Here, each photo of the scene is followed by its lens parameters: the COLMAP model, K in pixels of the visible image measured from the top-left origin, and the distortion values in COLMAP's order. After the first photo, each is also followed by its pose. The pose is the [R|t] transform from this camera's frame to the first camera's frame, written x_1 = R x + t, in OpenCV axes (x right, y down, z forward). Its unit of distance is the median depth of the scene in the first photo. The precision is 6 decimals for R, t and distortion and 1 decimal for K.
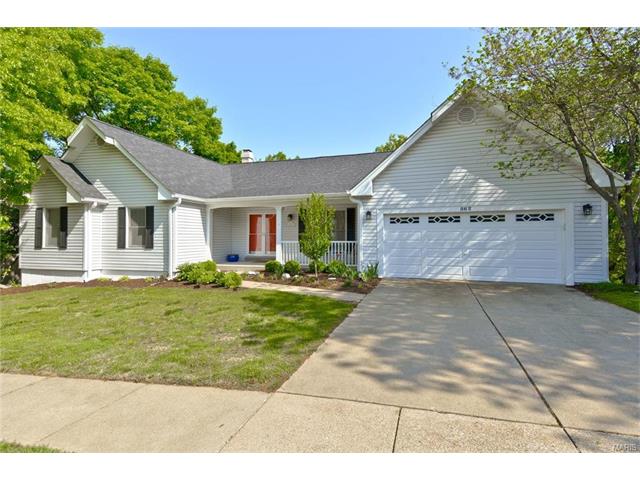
lens RADIAL K [[333.2, 0, 356.8], [0, 333.2, 239.7], [0, 0, 1]] dist [0.032667, -0.001040]
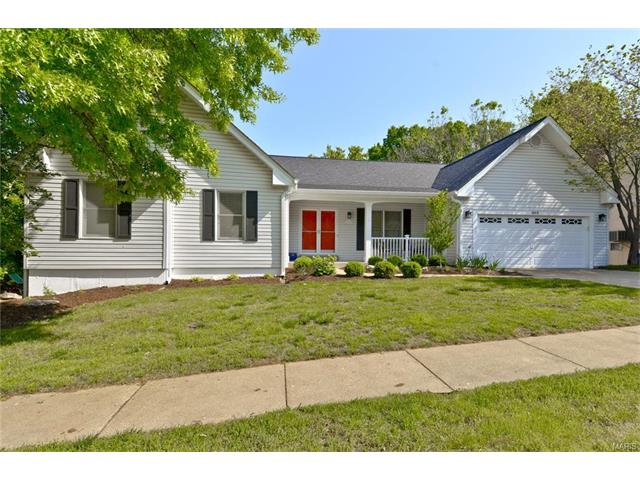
lens RADIAL K [[325.1, 0, 361.9], [0, 325.1, 250.8], [0, 0, 1]] dist [0.022897, 0.000408]
pose [[0.892083, 0.003828, 0.451855, -0.741566], [-0.000250, 0.999968, -0.007977, 0.057156], [-0.451871, 0.007003, 0.892056, 0.152027]]
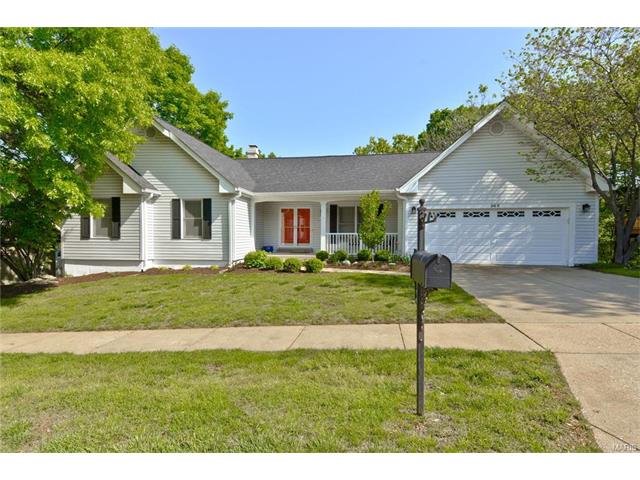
lens RADIAL K [[325.1, 0, 361.9], [0, 325.1, 250.8], [0, 0, 1]] dist [0.022897, 0.000408]
pose [[0.985702, -0.005273, 0.168416, -0.313120], [-0.001493, 0.999198, 0.040022, 0.022035], [-0.168492, -0.039701, 0.984903, -0.089086]]
